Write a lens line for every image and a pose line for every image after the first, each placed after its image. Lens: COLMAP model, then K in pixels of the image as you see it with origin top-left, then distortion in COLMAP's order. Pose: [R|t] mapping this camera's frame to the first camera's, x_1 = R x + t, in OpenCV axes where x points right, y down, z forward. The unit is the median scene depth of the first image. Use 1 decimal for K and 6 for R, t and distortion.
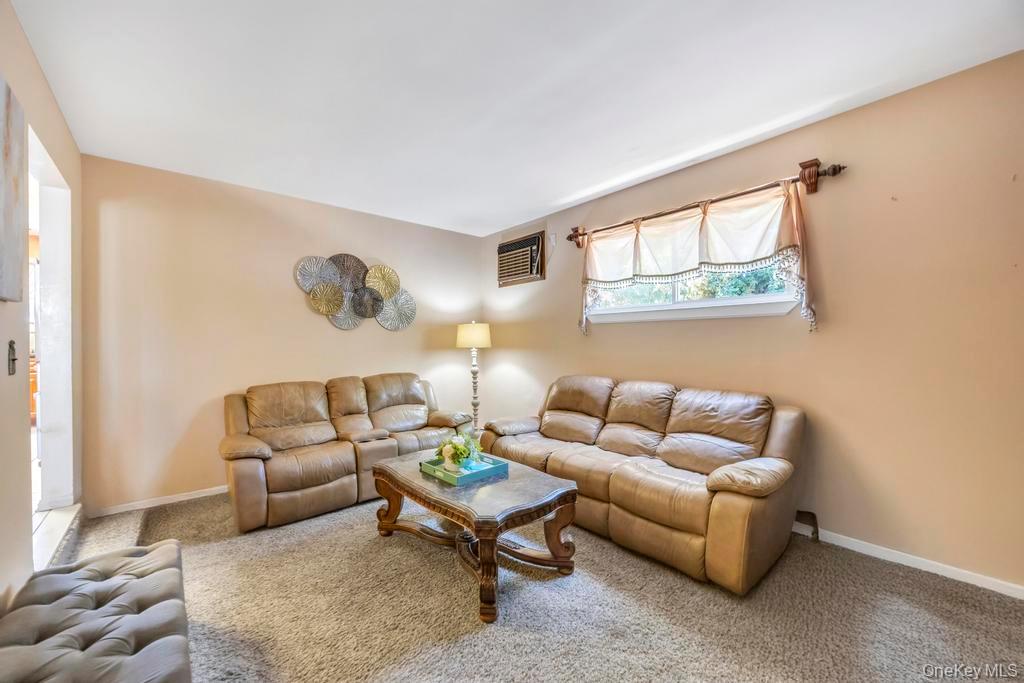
lens RADIAL K [[393.4, 0, 513.8], [0, 393.4, 342.7], [0, 0, 1]] dist [-0.001527, -0.000060]
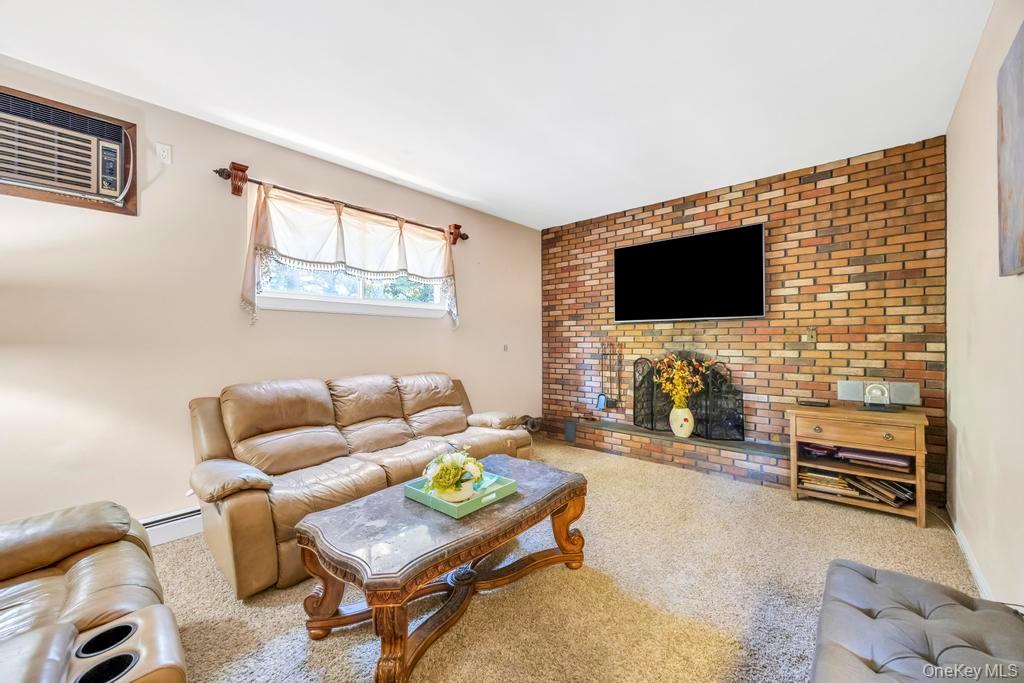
lens RADIAL K [[393.4, 0, 513.8], [0, 393.4, 342.7], [0, 0, 1]] dist [-0.001527, -0.000060]
pose [[-0.115785, -0.000328, 0.993274, -0.657117], [0.005557, 0.999984, 0.000978, 0.017062], [-0.993259, 0.005633, -0.115782, 0.710848]]
